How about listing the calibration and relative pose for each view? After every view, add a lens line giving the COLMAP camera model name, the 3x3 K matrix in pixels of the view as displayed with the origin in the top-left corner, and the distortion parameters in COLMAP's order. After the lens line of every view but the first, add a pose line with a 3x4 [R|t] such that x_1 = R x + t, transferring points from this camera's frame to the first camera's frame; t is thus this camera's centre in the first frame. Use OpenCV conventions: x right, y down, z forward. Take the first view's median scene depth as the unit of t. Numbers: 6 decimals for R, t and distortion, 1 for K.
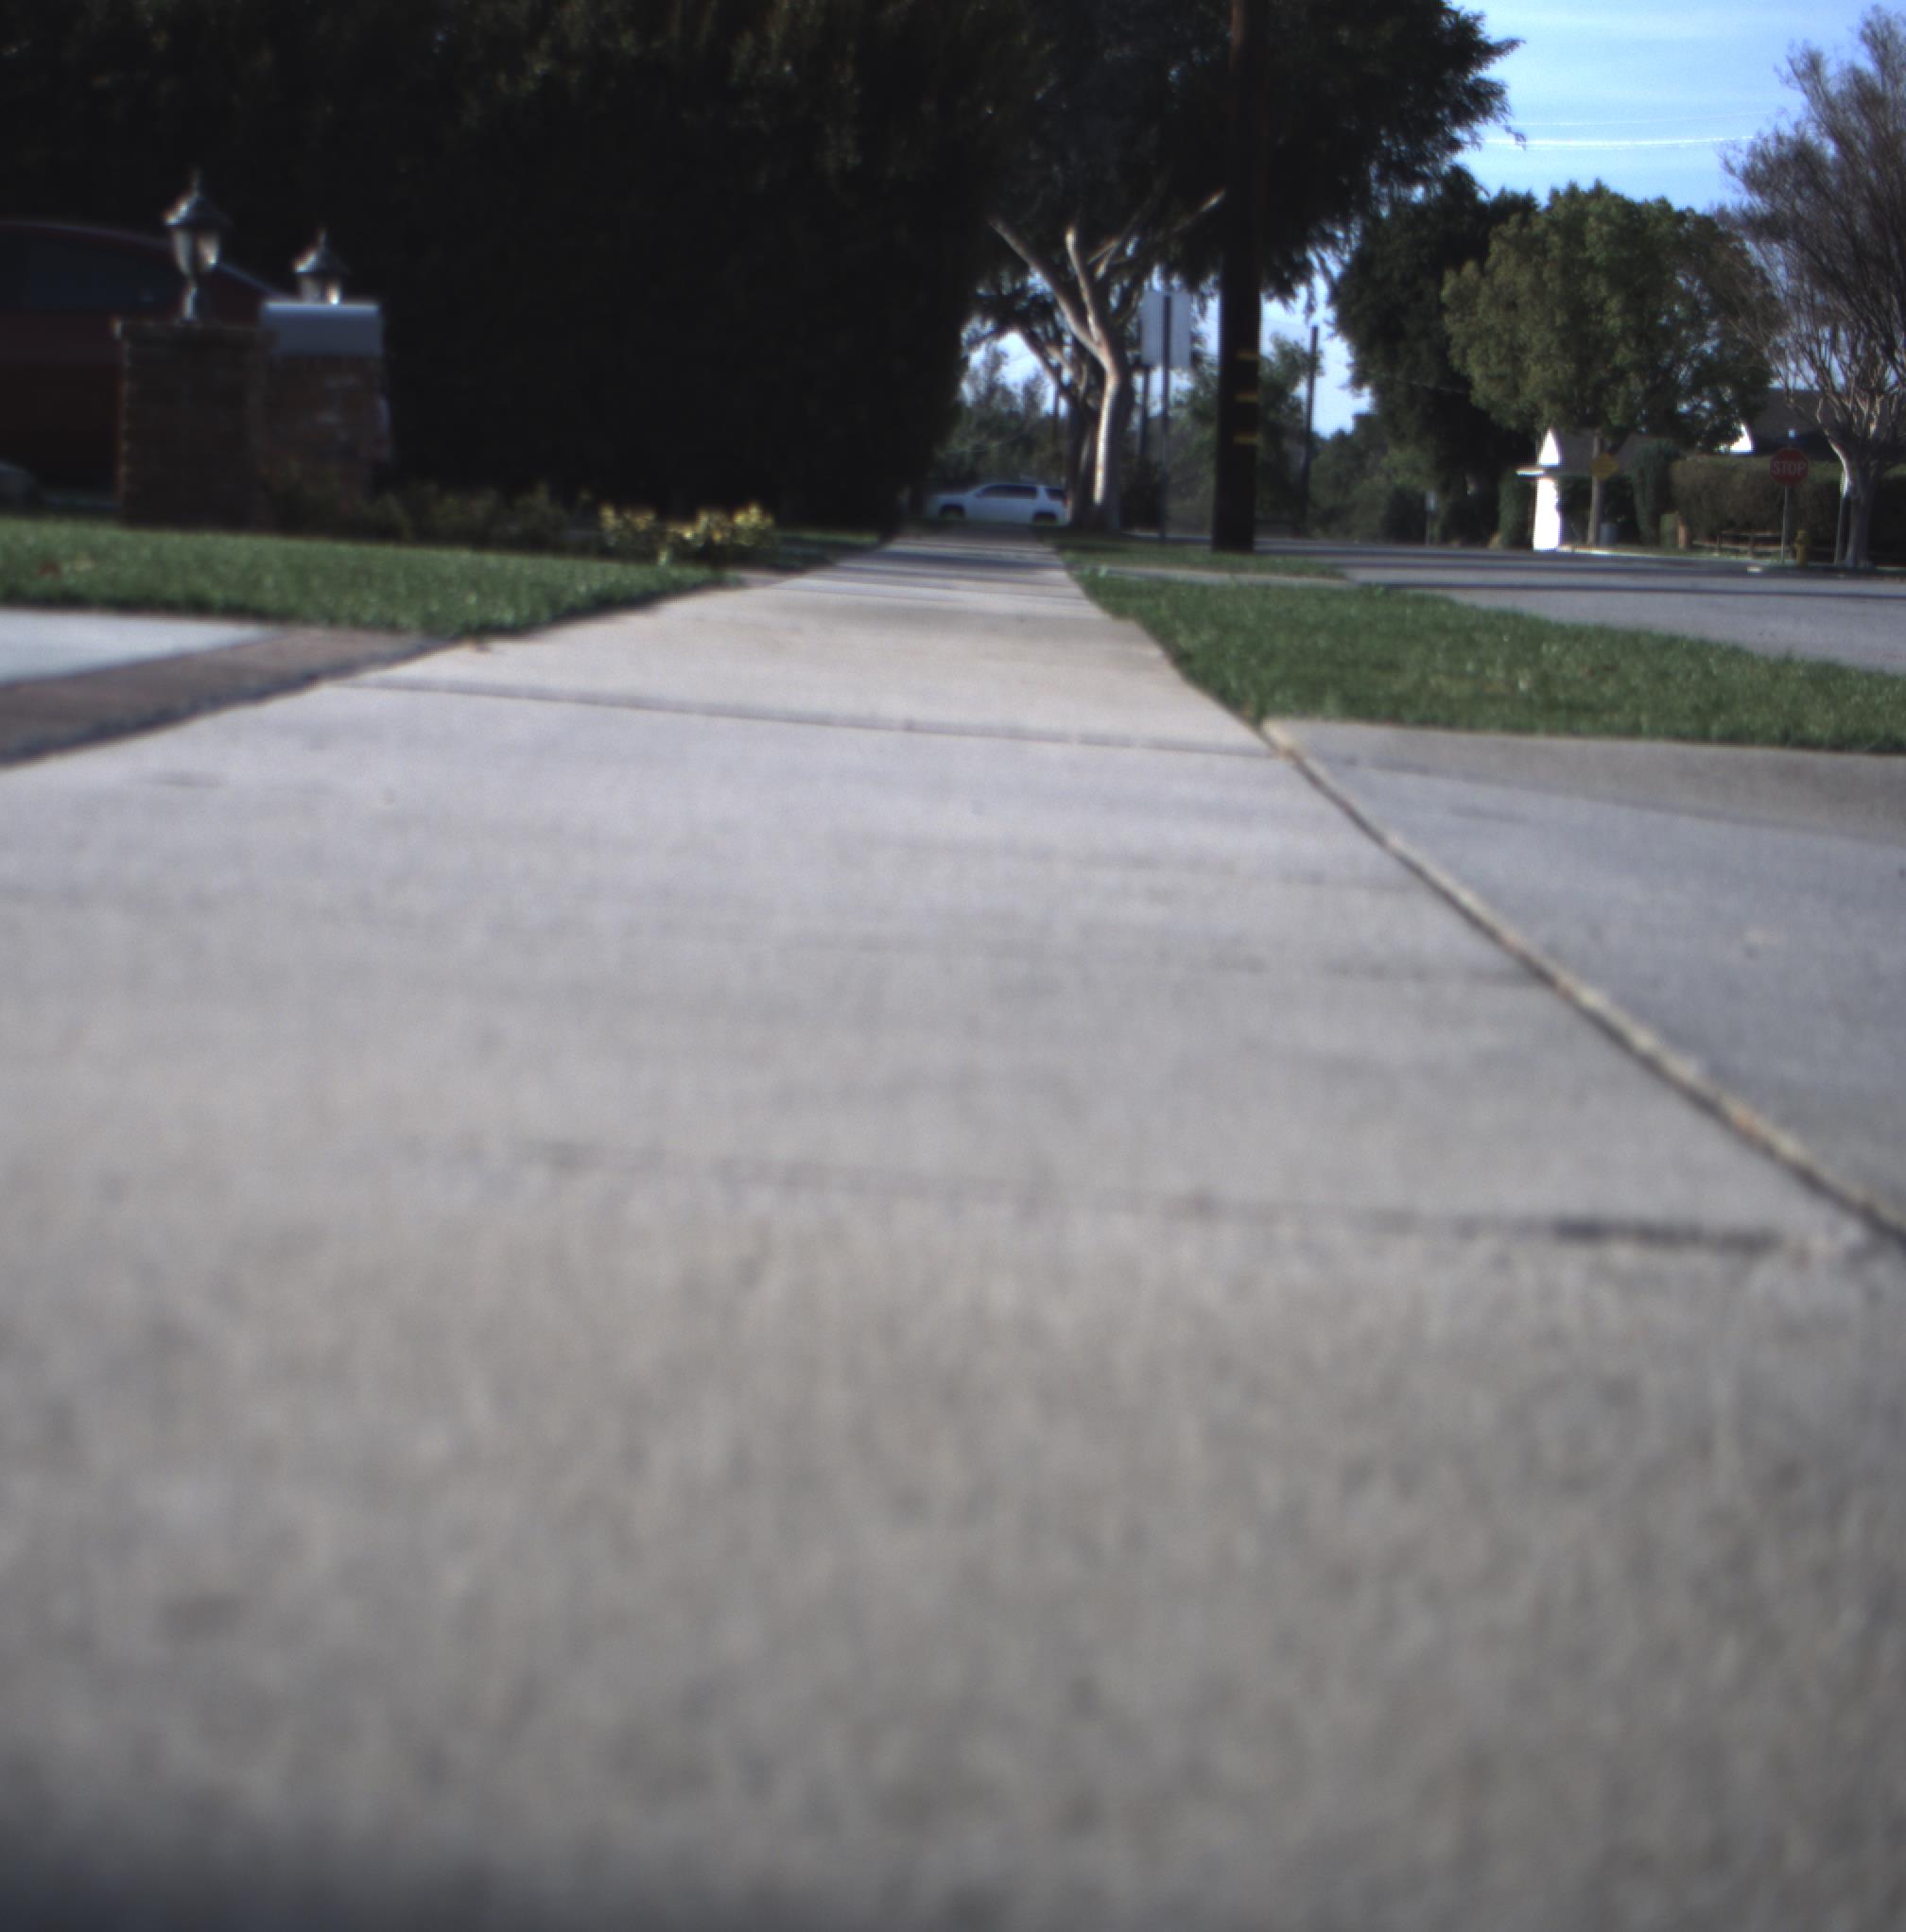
lens RADIAL K [[4300.9, 0, 740.2], [0, 4300.9, 927.0], [0, 0, 1]] dist [-0.158935, 0.834870]
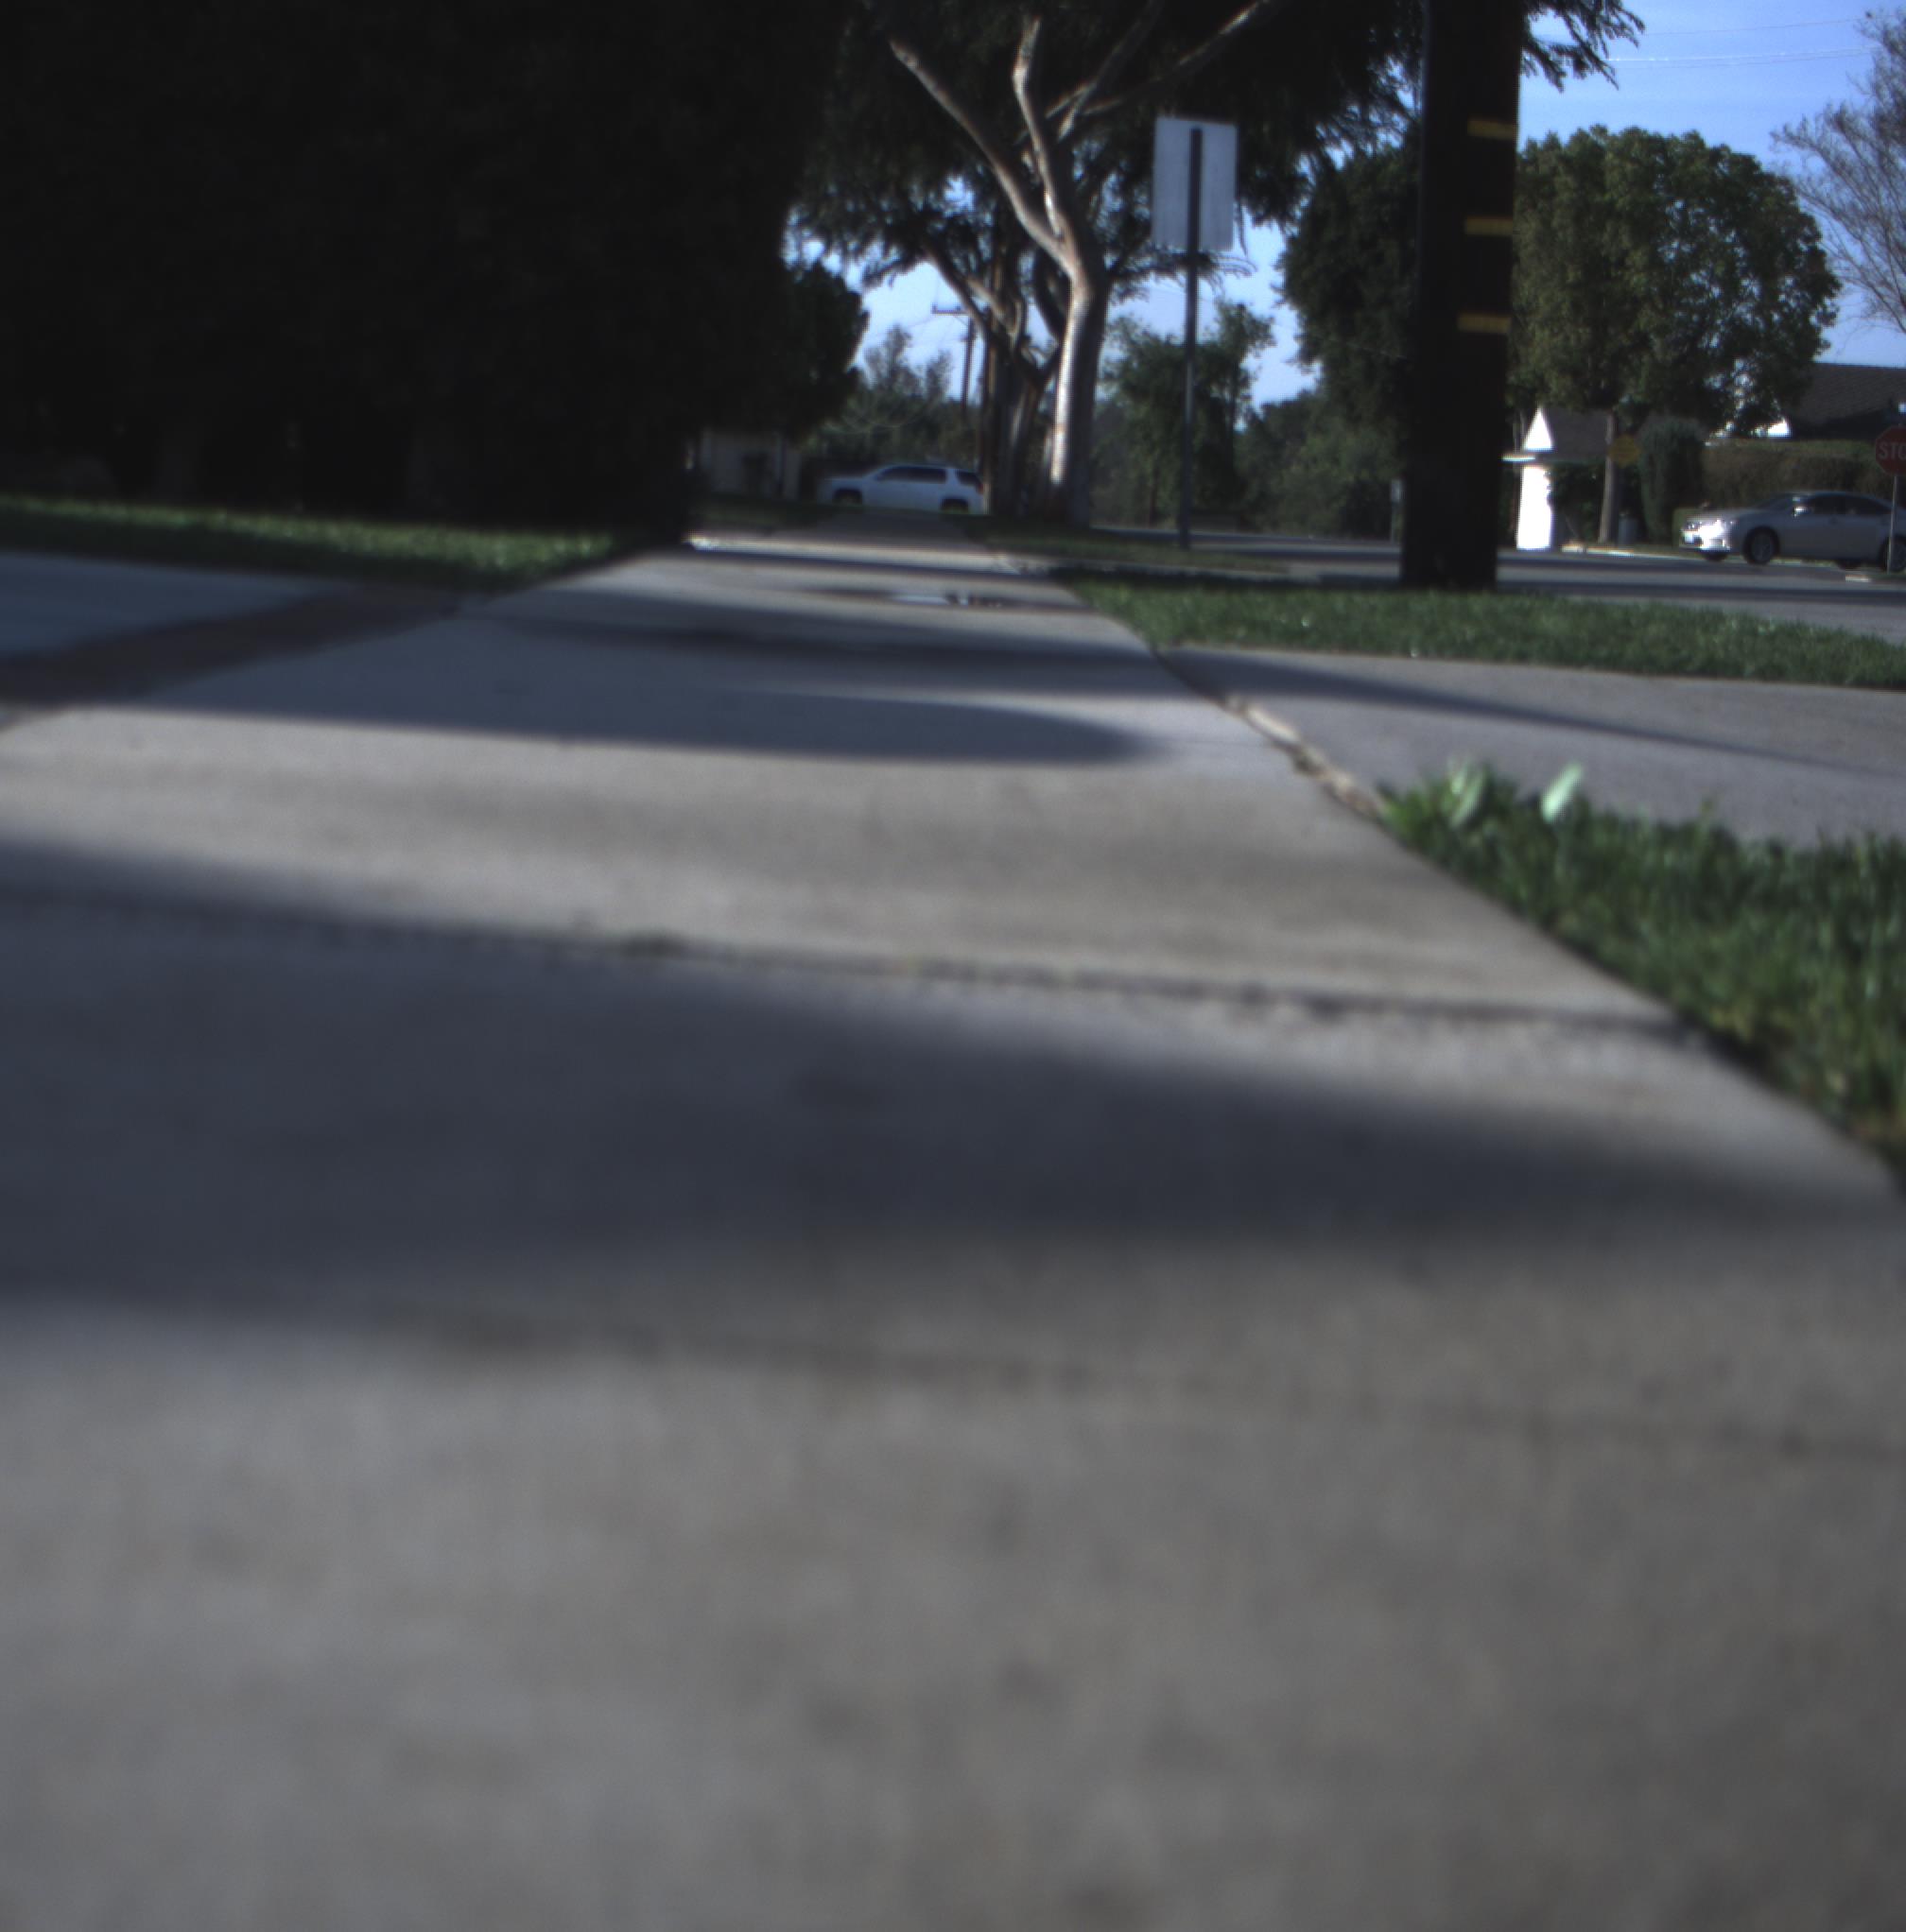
lens RADIAL K [[4300.9, 0, 740.2], [0, 4300.9, 927.0], [0, 0, 1]] dist [-0.158935, 0.834870]
pose [[0.999679, 0.008356, 0.023906, 0.009344], [-0.008433, 0.999959, 0.003146, -0.015279], [-0.023878, -0.003347, 0.999709, 0.163291]]
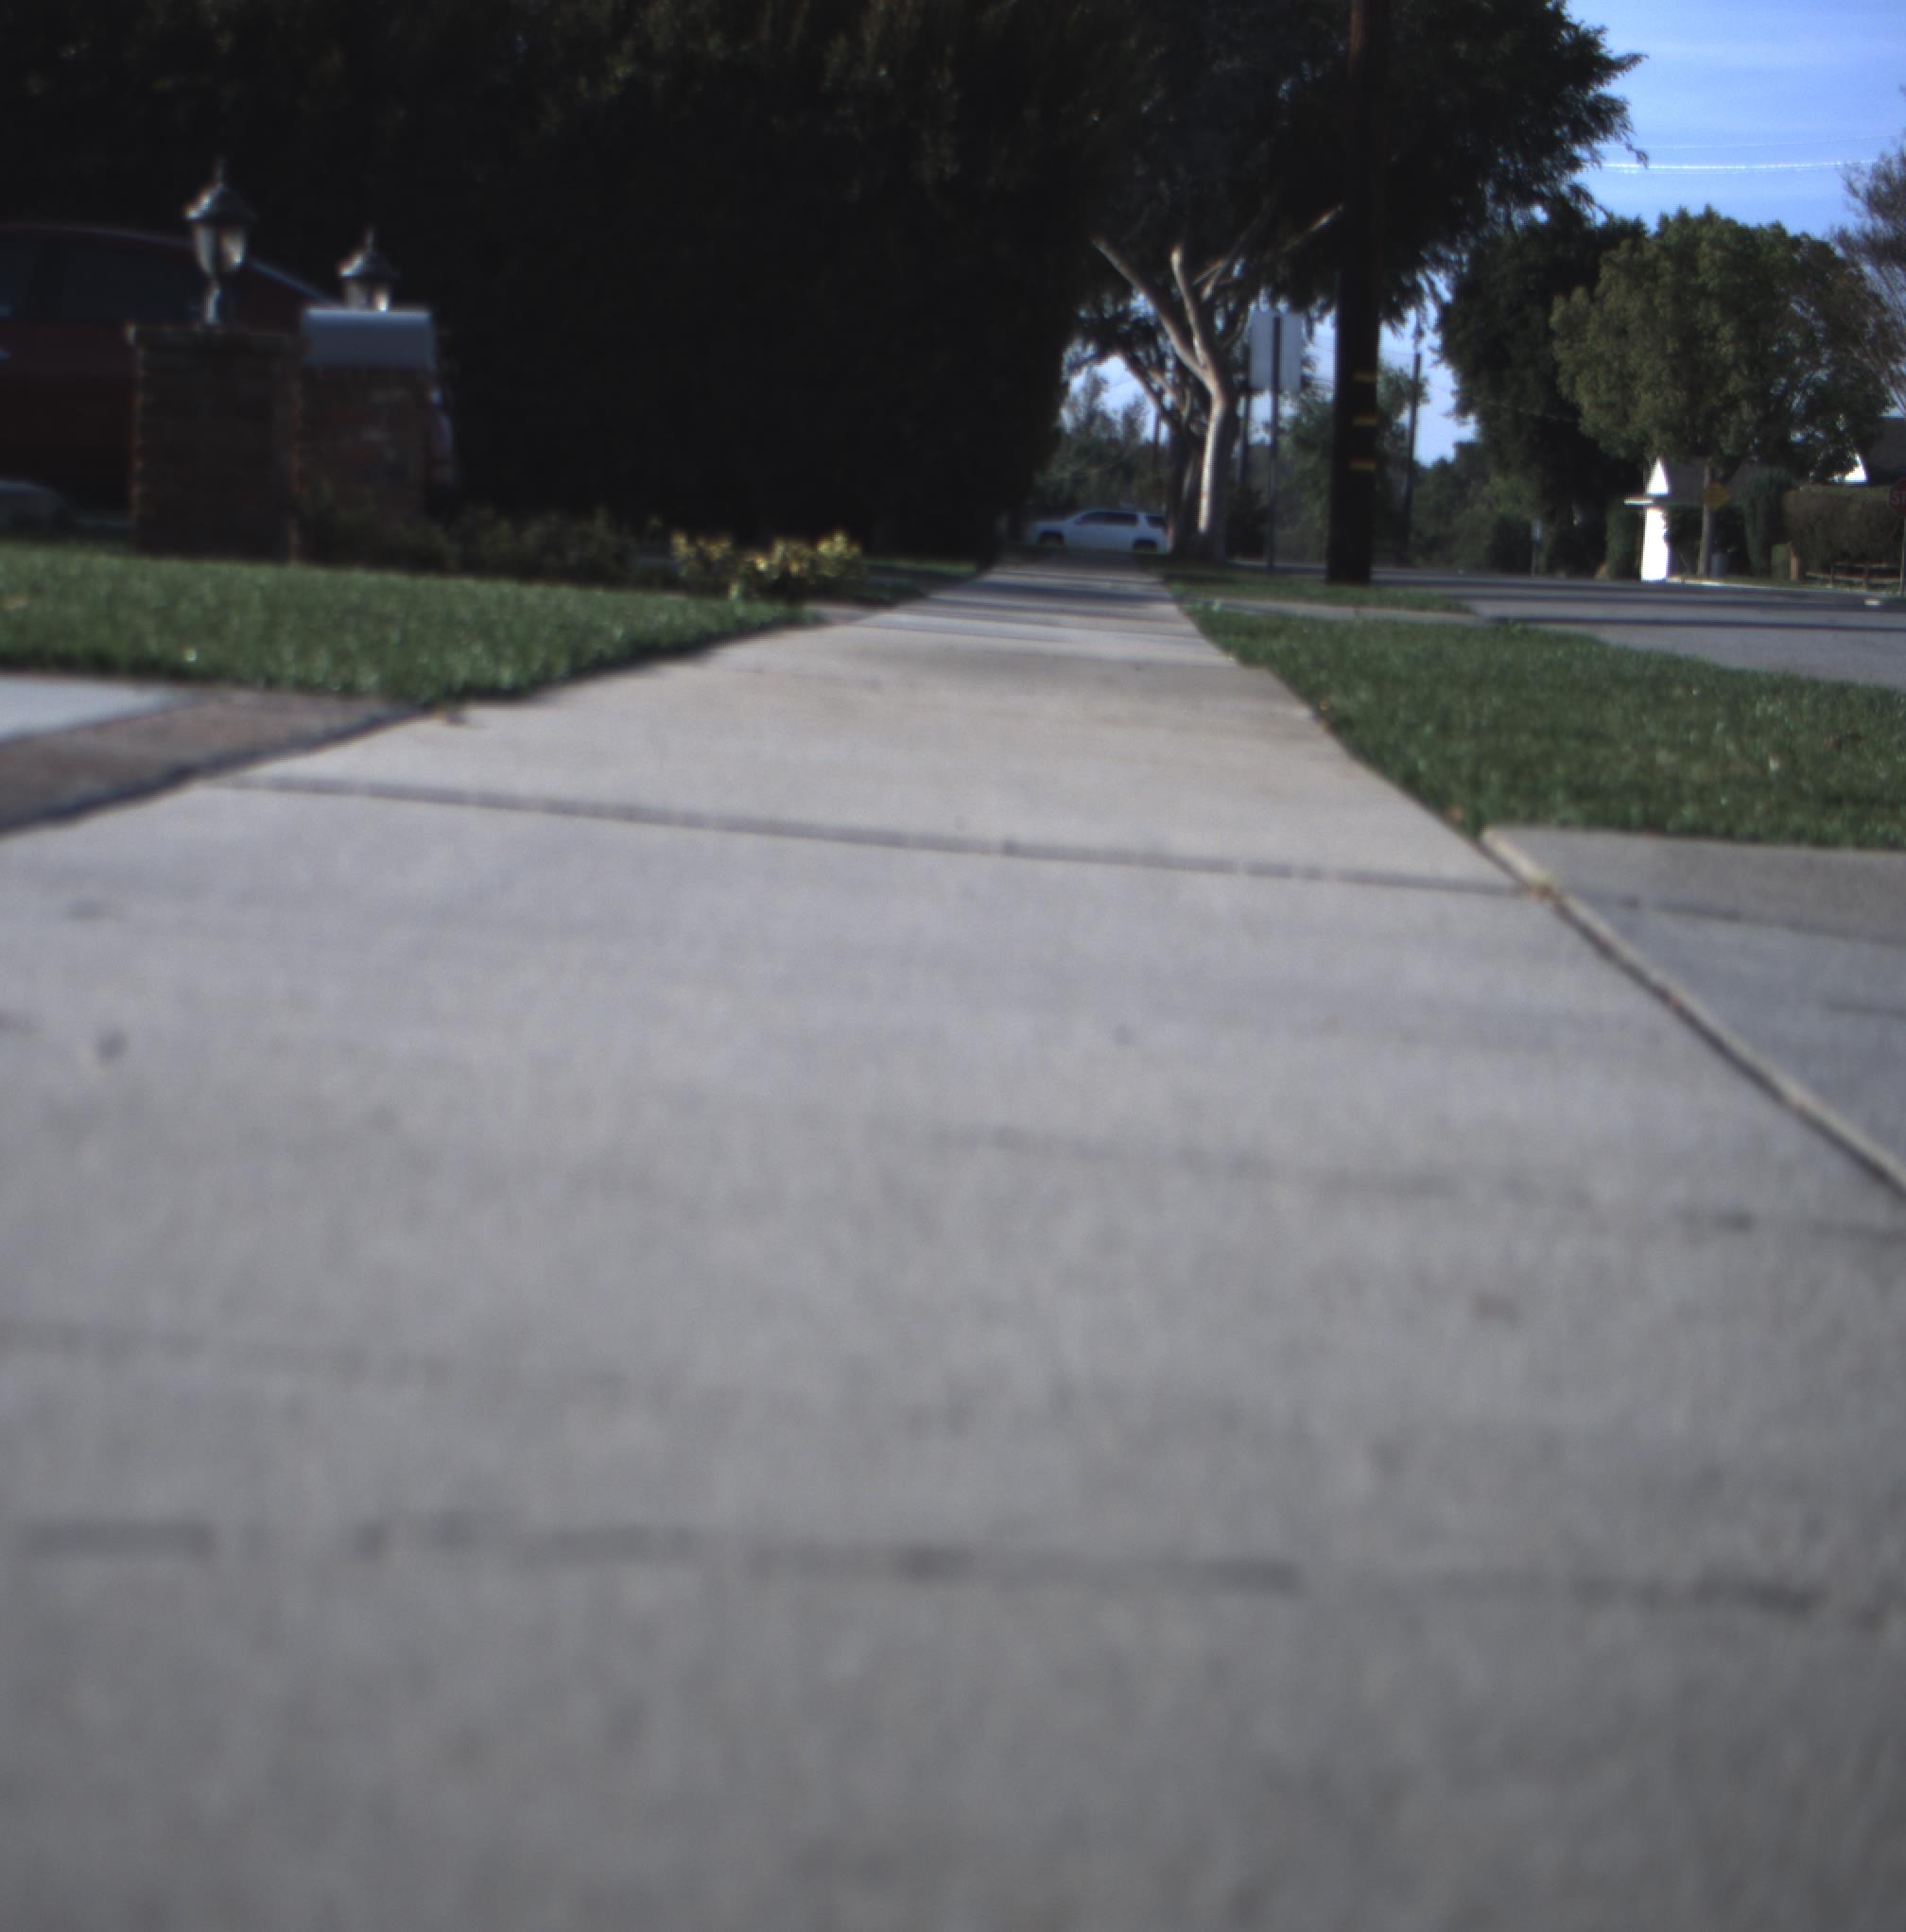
lens RADIAL K [[4300.9, 0, 740.2], [0, 4300.9, 927.0], [0, 0, 1]] dist [-0.158935, 0.834870]
pose [[0.999728, 0.006964, -0.022245, 0.000509], [-0.007095, 0.999958, -0.005813, -0.001412], [0.022204, 0.005969, 0.999736, 0.013744]]
